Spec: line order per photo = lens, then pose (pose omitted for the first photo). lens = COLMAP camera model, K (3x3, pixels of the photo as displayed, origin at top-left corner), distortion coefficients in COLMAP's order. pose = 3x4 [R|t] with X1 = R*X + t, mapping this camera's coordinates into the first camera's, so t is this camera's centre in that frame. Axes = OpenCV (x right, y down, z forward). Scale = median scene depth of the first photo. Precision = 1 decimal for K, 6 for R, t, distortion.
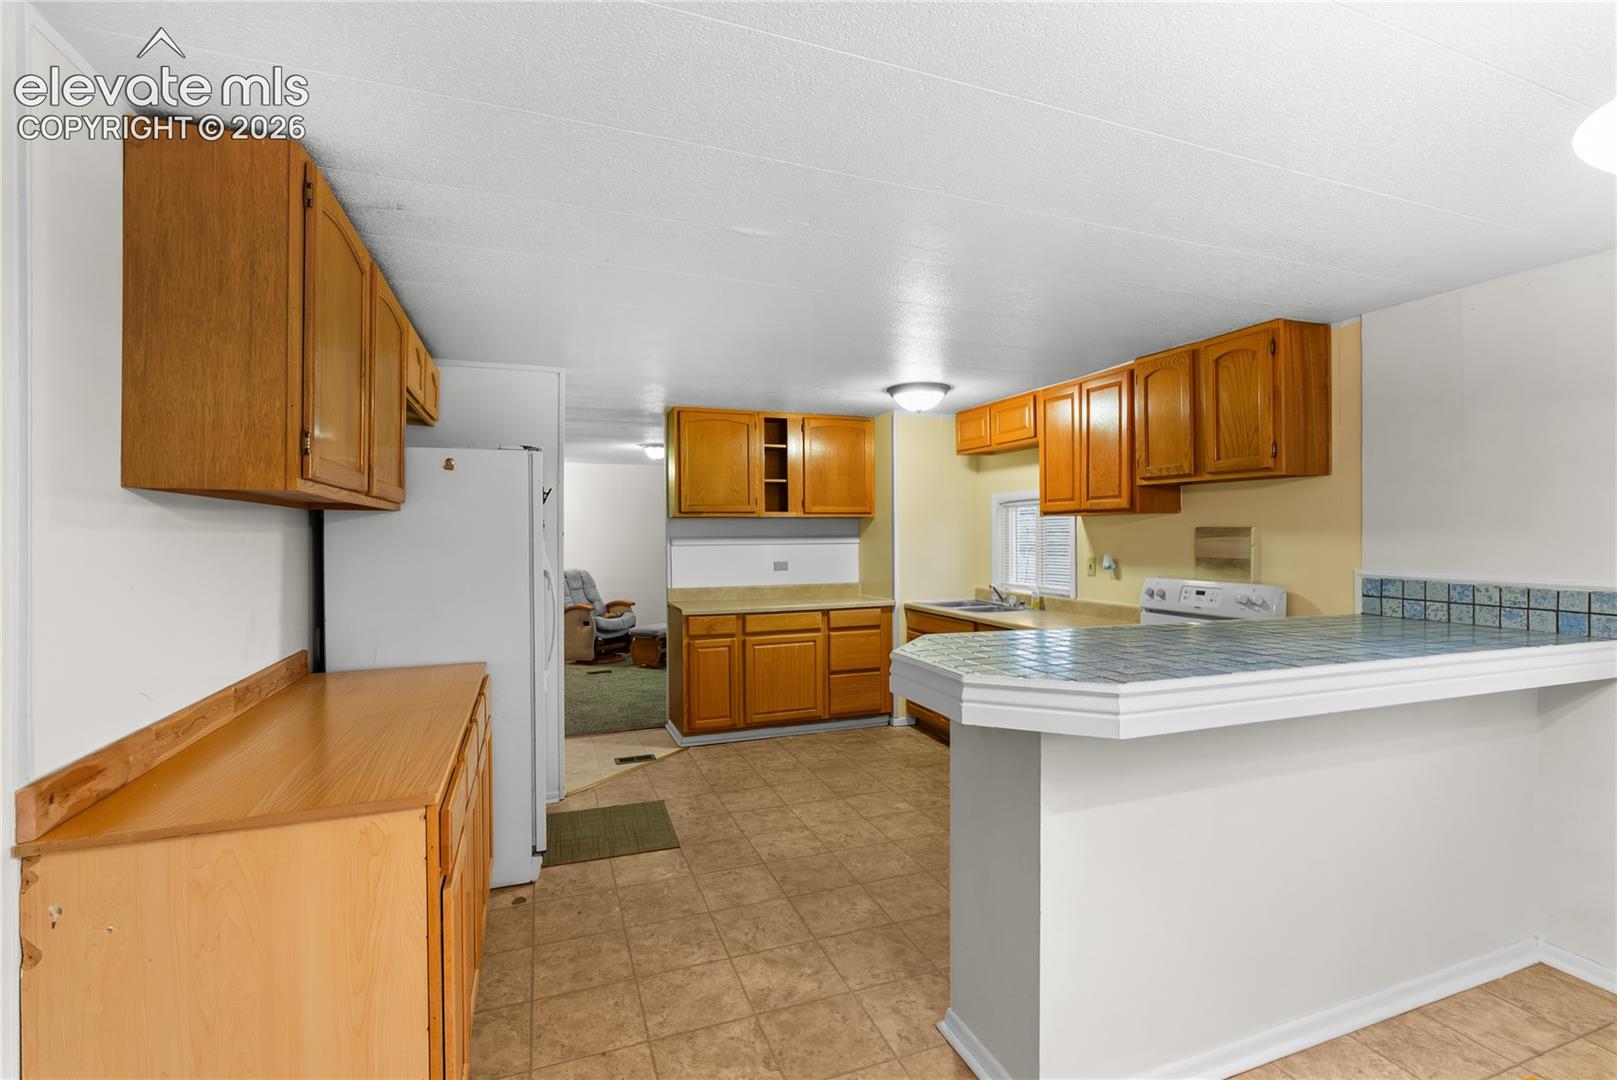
lens RADIAL K [[723.8, 0, 812.1], [0, 723.8, 535.6], [0, 0, 1]] dist [-0.004730, -0.000352]
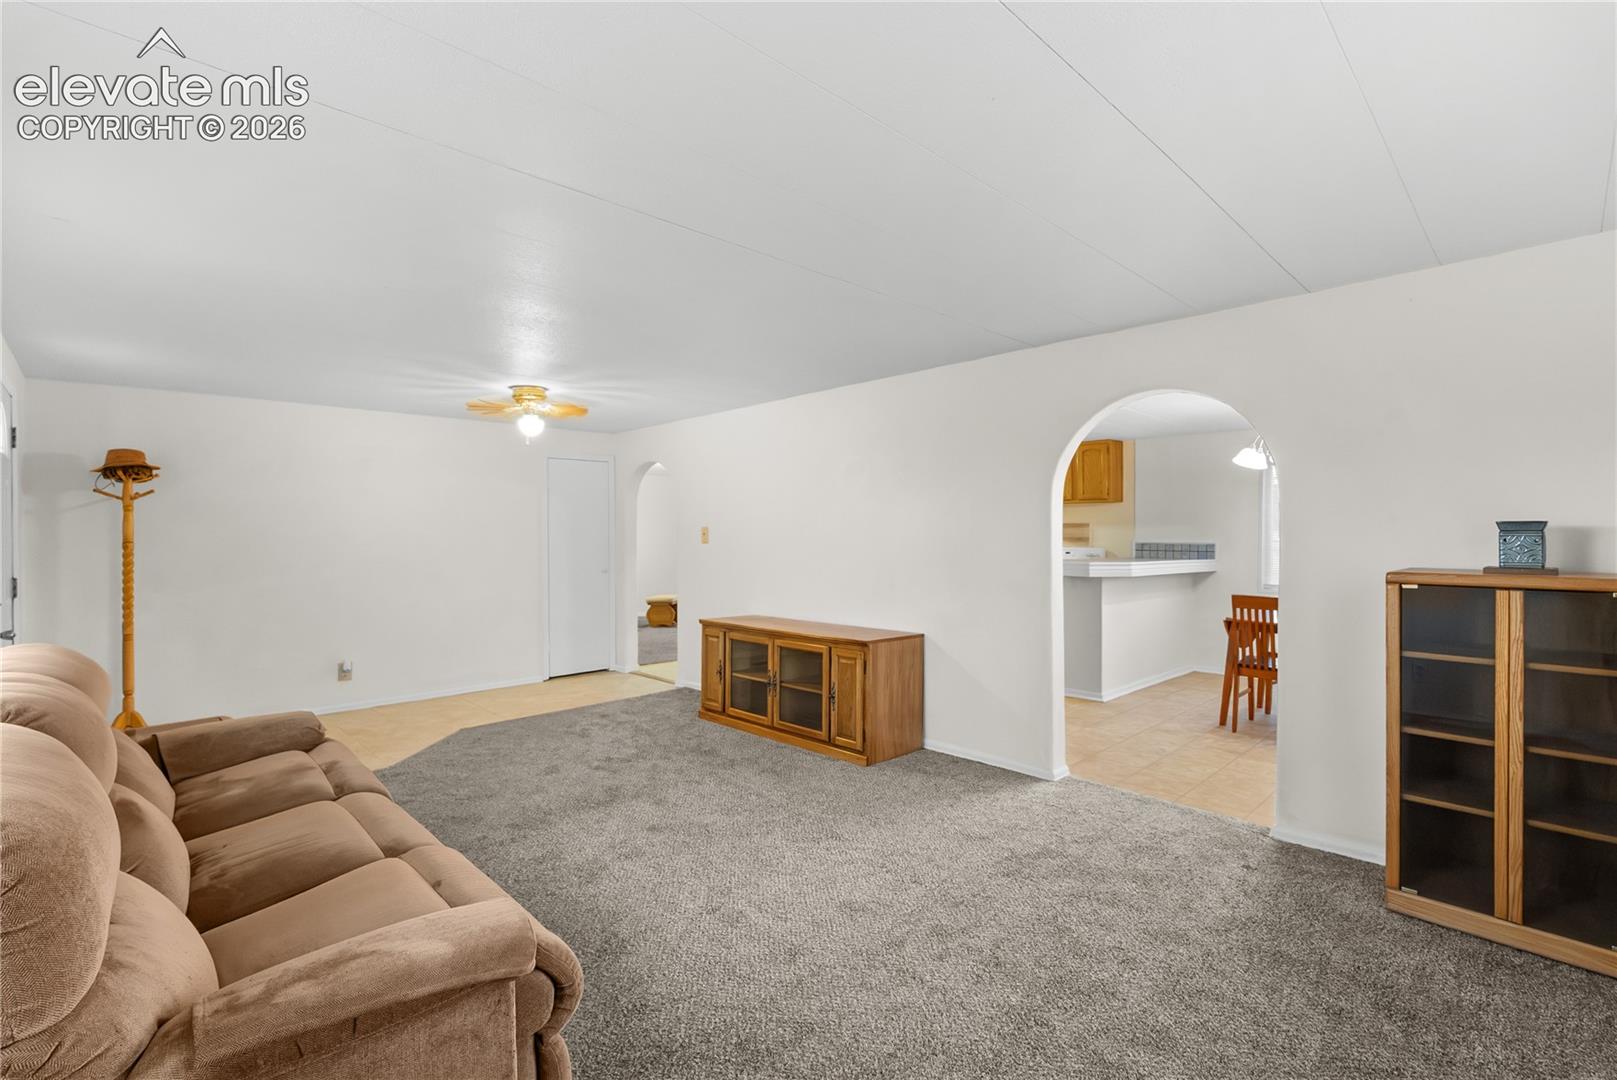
lens RADIAL K [[720.4, 0, 810.5], [0, 720.4, 532.3], [0, 0, 1]] dist [-0.004265, -0.001046]
pose [[0.921008, 0.005857, 0.389501, -1.027746], [-0.003053, 0.999965, -0.007817, 0.034717], [-0.389533, 0.006011, 0.920993, -0.717658]]
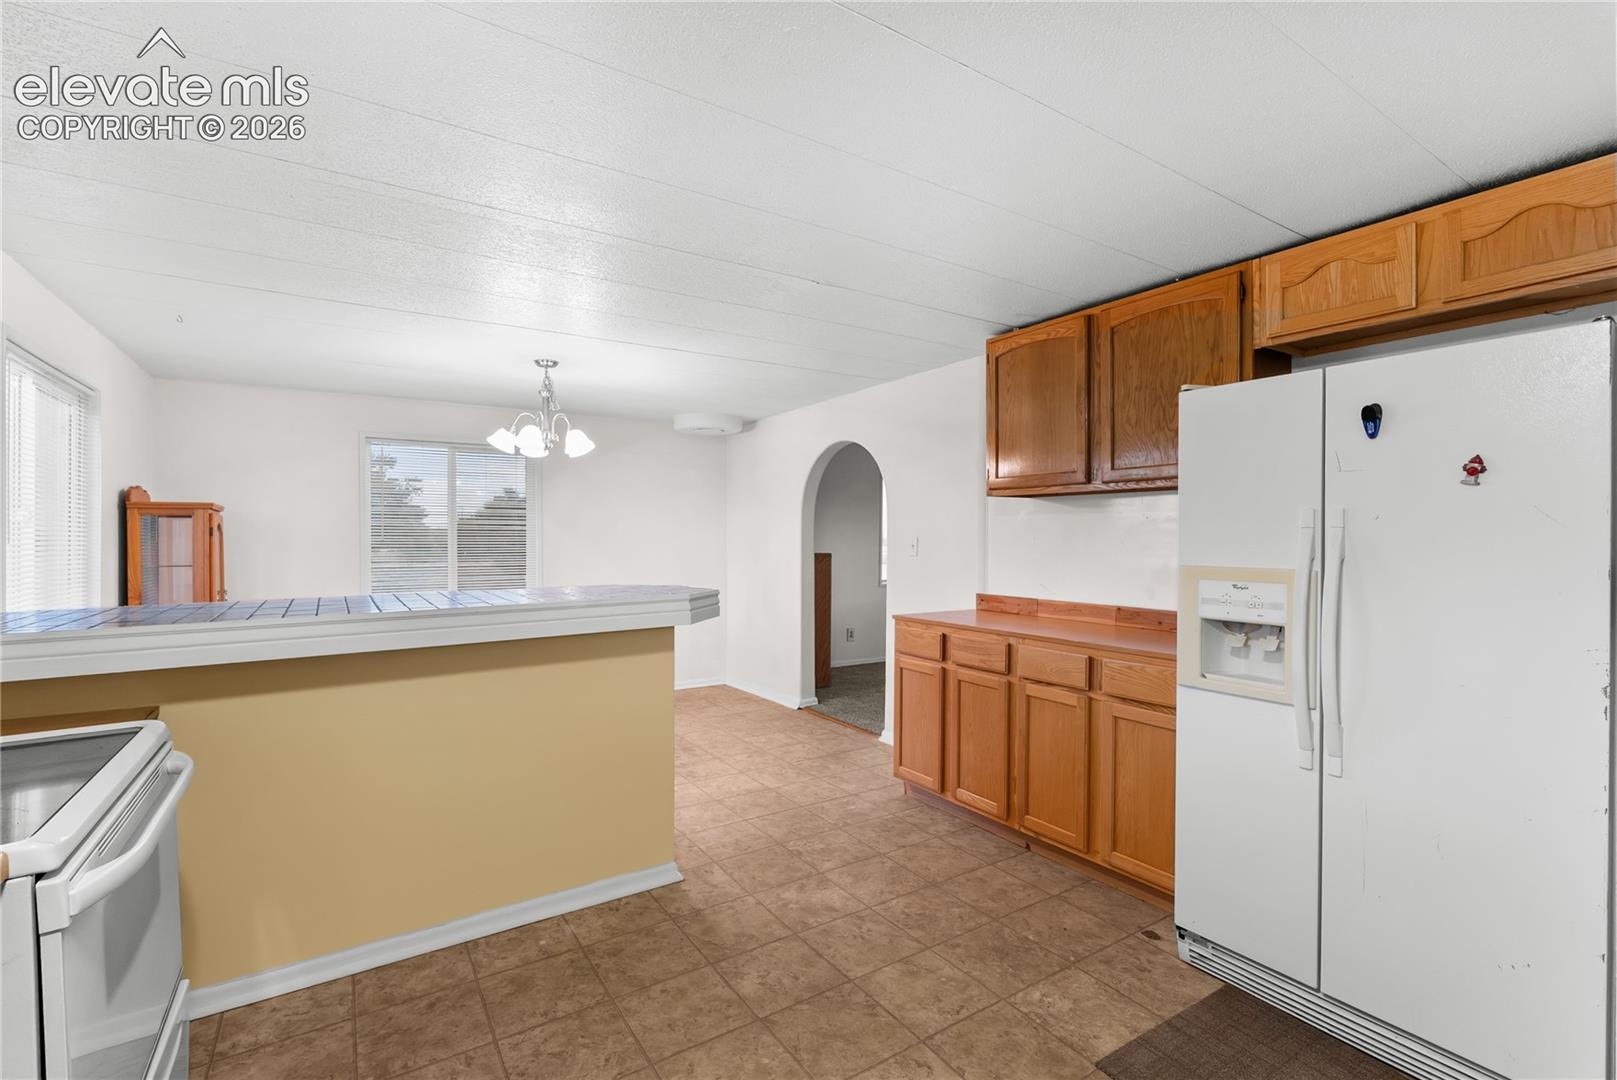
lens RADIAL K [[720.4, 0, 810.5], [0, 720.4, 532.3], [0, 0, 1]] dist [-0.004265, -0.001046]
pose [[-0.976056, 0.000901, -0.217519, 0.129990], [0.001801, 0.999991, -0.003937, 0.024255], [0.217513, -0.004235, -0.976048, 1.313808]]
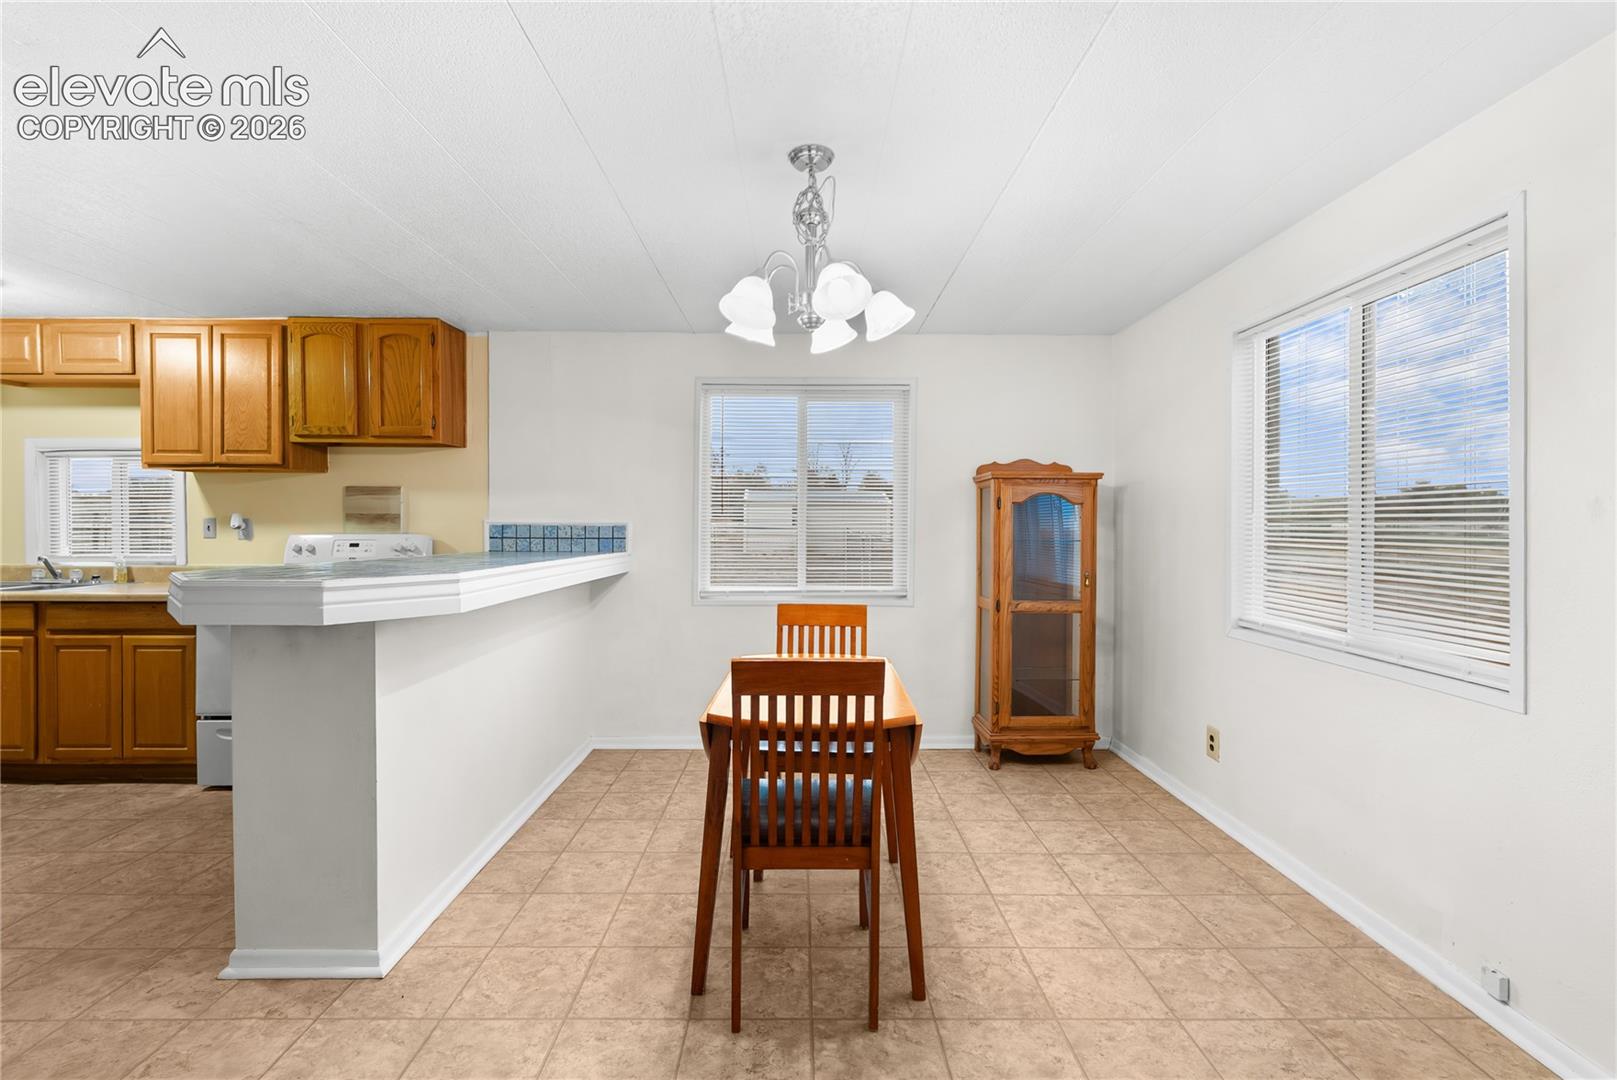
lens RADIAL K [[720.4, 0, 810.5], [0, 720.4, 532.3], [0, 0, 1]] dist [-0.004265, -0.001046]
pose [[0.341886, -0.009269, 0.939696, -0.245602], [0.001176, 0.999955, 0.009436, 0.048004], [-0.939741, -0.002121, 0.341881, -0.029010]]
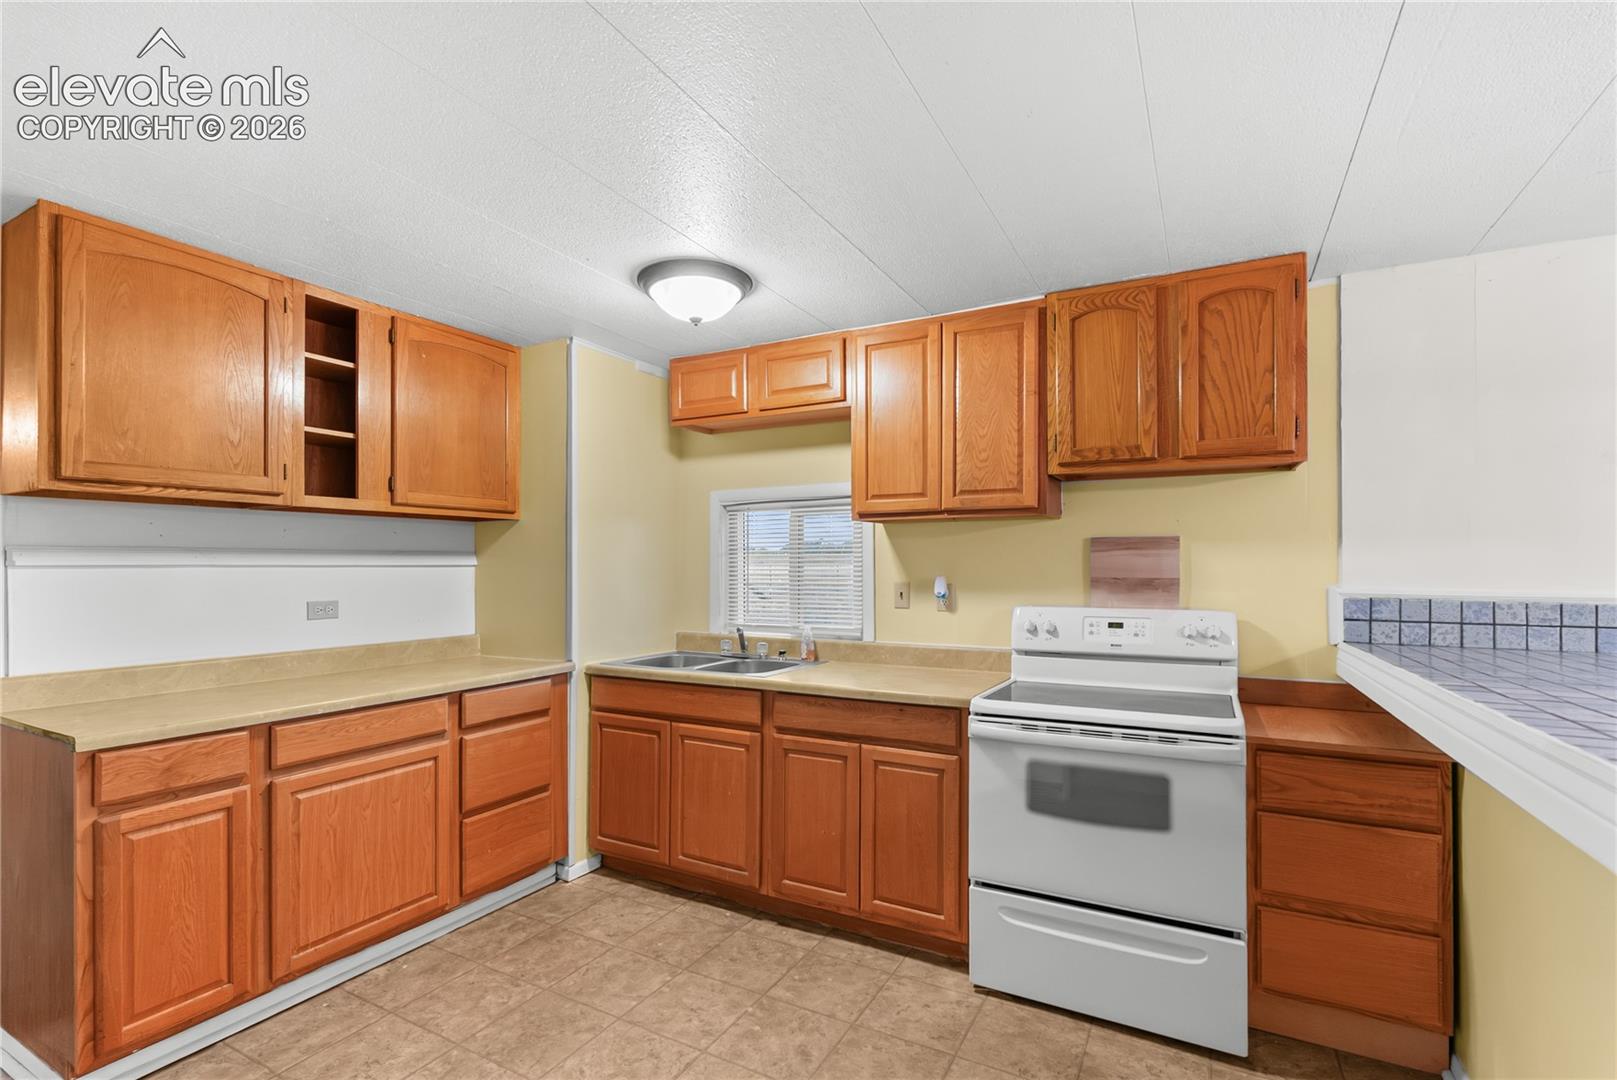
lens RADIAL K [[733.3, 0, 809.5], [0, 733.3, 557.2], [0, 0, 1]] dist [-0.004618, -0.000062]
pose [[0.756500, 0.012245, 0.653879, -0.181196], [-0.000368, 0.999833, -0.018298, 0.022494], [-0.653993, 0.013601, 0.756378, 0.611612]]
